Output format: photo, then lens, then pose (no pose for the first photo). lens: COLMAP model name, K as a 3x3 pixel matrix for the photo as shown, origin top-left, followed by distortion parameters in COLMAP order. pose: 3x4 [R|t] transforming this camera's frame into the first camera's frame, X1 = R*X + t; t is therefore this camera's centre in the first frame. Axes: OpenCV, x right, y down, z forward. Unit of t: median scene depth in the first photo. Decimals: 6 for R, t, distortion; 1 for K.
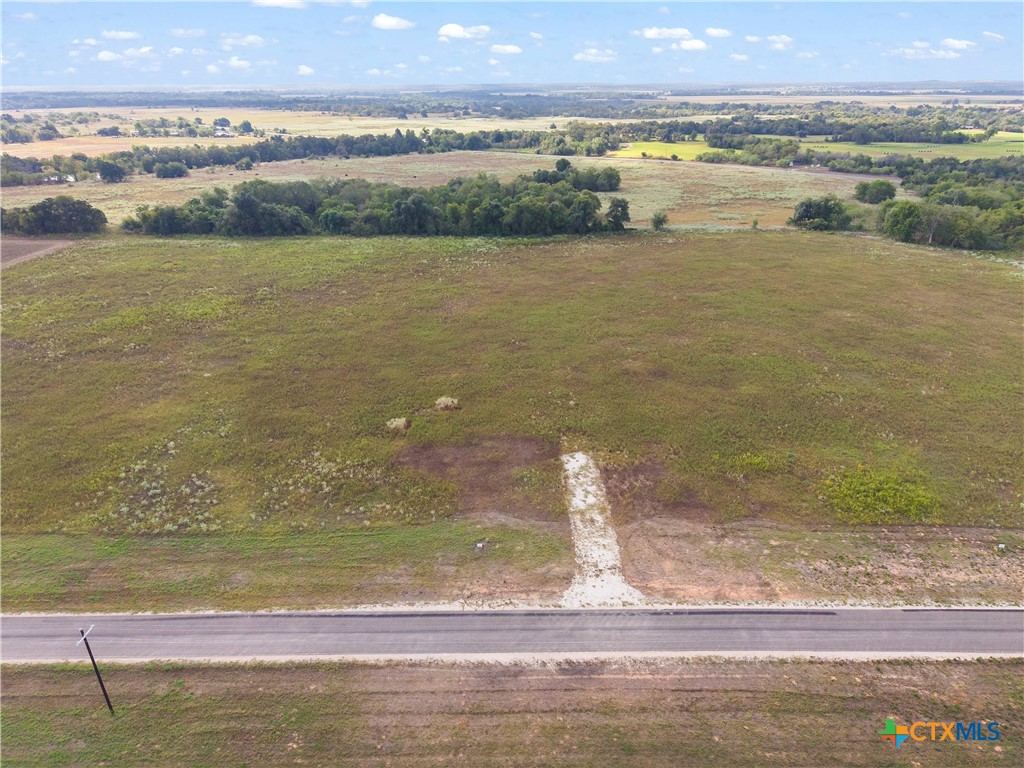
lens RADIAL K [[686.8, 0, 510.0], [0, 686.8, 392.3], [0, 0, 1]] dist [0.029820, -0.026954]
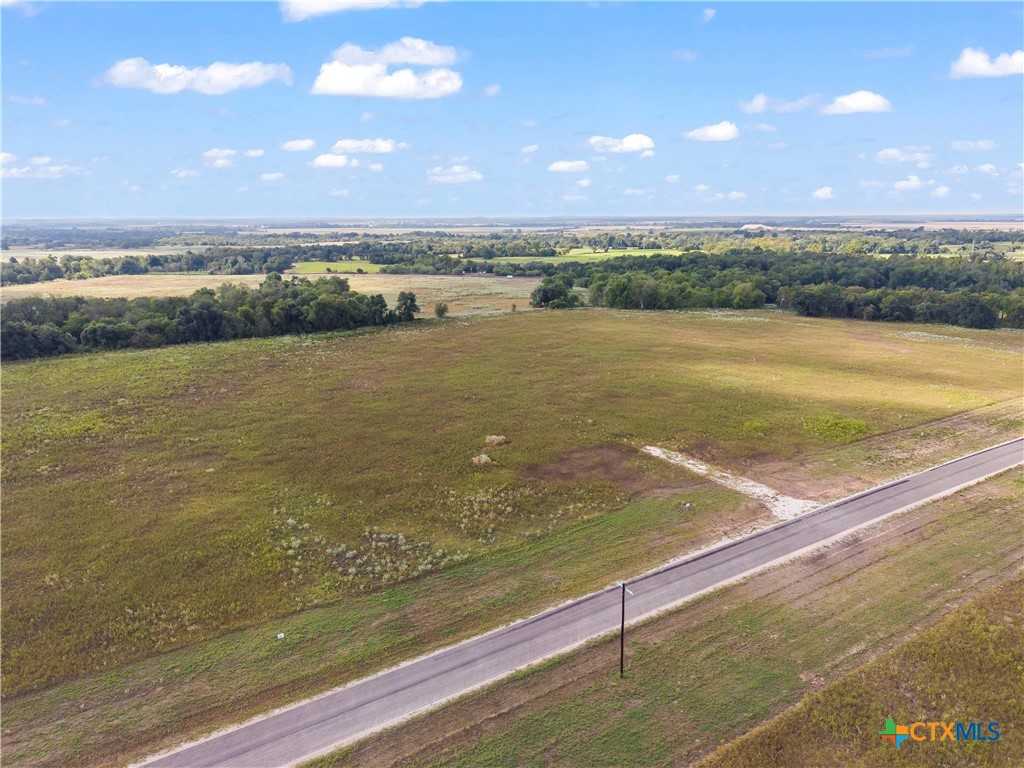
lens RADIAL K [[686.8, 0, 514.3], [0, 686.8, 385.6], [0, 0, 1]] dist [0.029820, -0.026954]
pose [[0.845216, -0.128080, 0.518851, -0.758705], [0.220822, 0.967802, -0.120817, 0.084795], [-0.486670, 0.216690, 0.846284, 0.074350]]
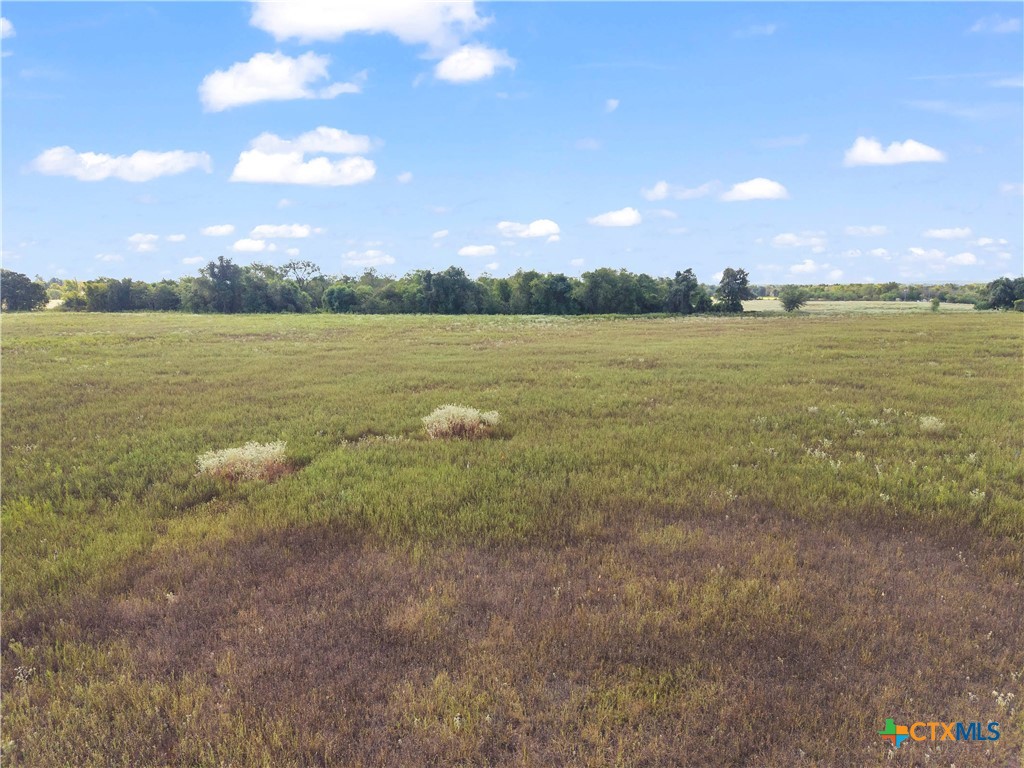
lens RADIAL K [[686.8, 0, 510.8], [0, 686.8, 389.6], [0, 0, 1]] dist [0.029820, -0.026954]
pose [[0.997769, 0.010137, -0.065992, -0.066438], [-0.027342, 0.963760, -0.265366, 0.095674], [0.060910, 0.266578, 0.961887, 0.894866]]
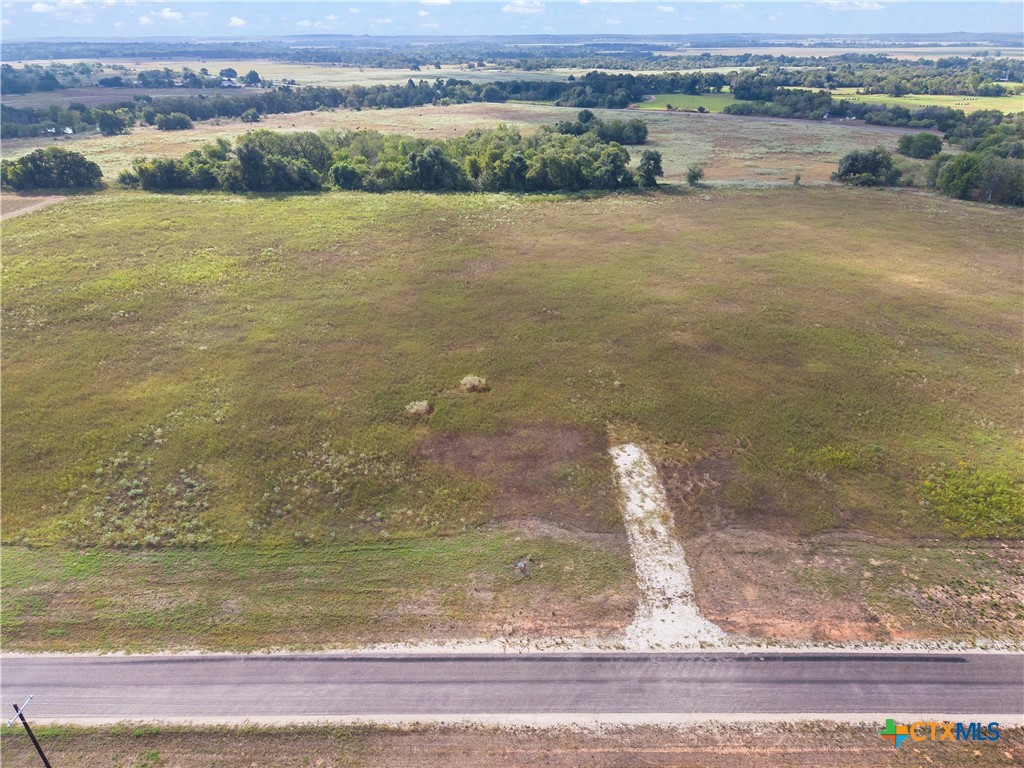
lens RADIAL K [[686.8, 0, 520.0], [0, 686.8, 385.3], [0, 0, 1]] dist [0.029820, -0.026954]
pose [[0.999984, 0.003362, -0.004488, -0.035890], [-0.003141, 0.998820, 0.048458, -0.029304], [0.004646, -0.048443, 0.998815, 0.152874]]
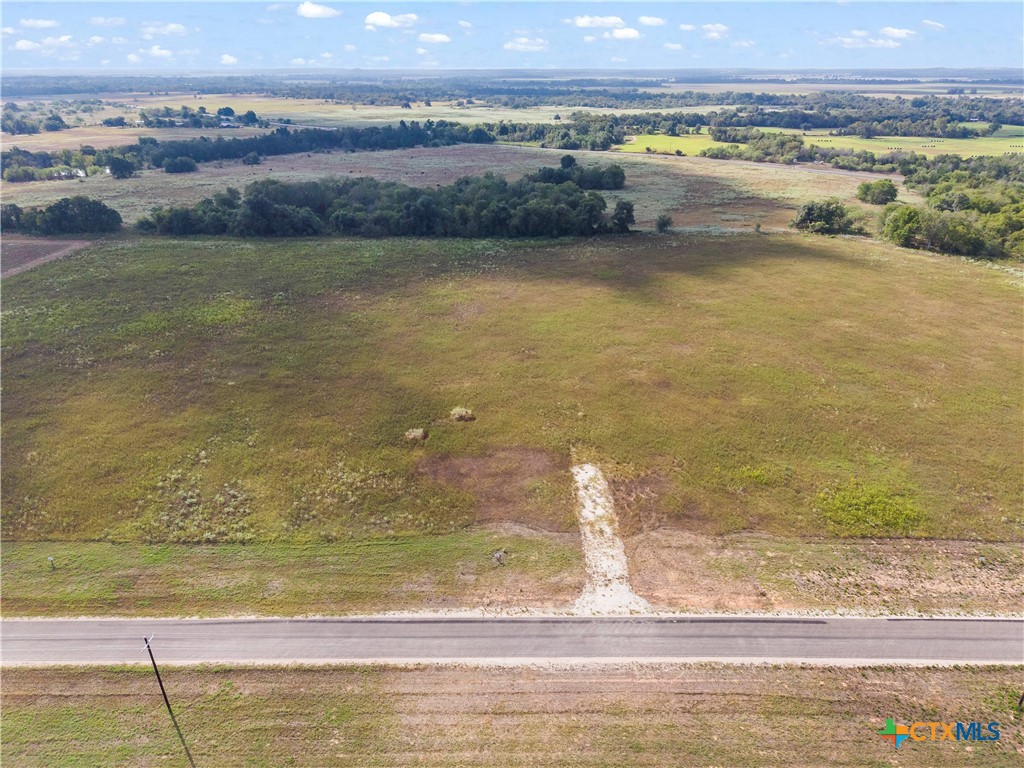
lens RADIAL K [[686.8, 0, 509.8], [0, 686.8, 392.3], [0, 0, 1]] dist [0.029820, -0.026954]
pose [[0.999984, 0.005331, -0.002031, -0.019782], [-0.005294, 0.999826, 0.017861, -0.044425], [0.002126, -0.017850, 0.999838, -0.062367]]
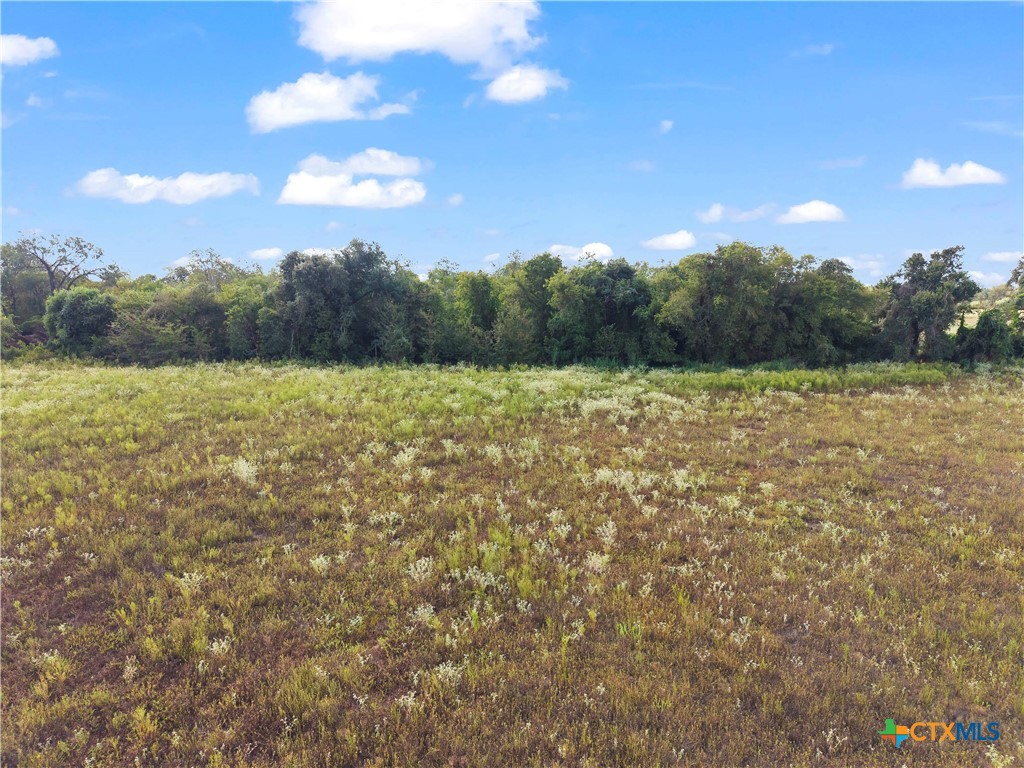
lens RADIAL K [[686.8, 0, 510.1], [0, 686.8, 387.6], [0, 0, 1]] dist [0.029820, -0.026954]
pose [[0.998740, 0.008849, -0.049388, -0.144148], [-0.021921, 0.962364, -0.270878, -0.387194], [0.045132, 0.271620, 0.961346, 1.973757]]
